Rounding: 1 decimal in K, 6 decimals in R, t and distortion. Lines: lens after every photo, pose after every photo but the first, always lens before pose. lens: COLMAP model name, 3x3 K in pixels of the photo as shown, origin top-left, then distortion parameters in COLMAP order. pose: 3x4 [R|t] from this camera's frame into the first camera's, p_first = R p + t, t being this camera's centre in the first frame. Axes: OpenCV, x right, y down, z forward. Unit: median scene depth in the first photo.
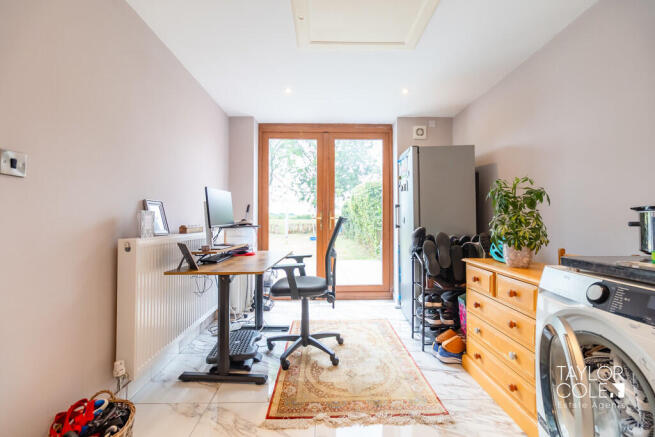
lens RADIAL K [[284.2, 0, 327.5], [0, 284.2, 218.5], [0, 0, 1]] dist [-0.000664, 0.000046]
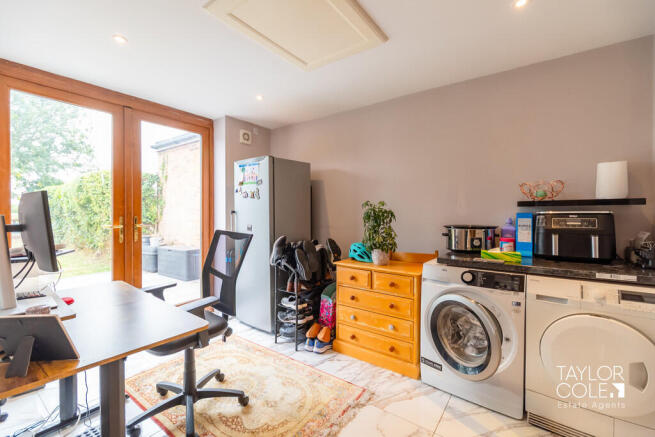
lens RADIAL K [[284.2, 0, 327.5], [0, 284.2, 218.5], [0, 0, 1]] dist [-0.000664, 0.000046]
pose [[0.608541, -0.015550, 0.793370, -0.478784], [-0.004577, 0.999723, 0.023106, -0.070661], [-0.793509, -0.017693, 0.608301, 0.273660]]
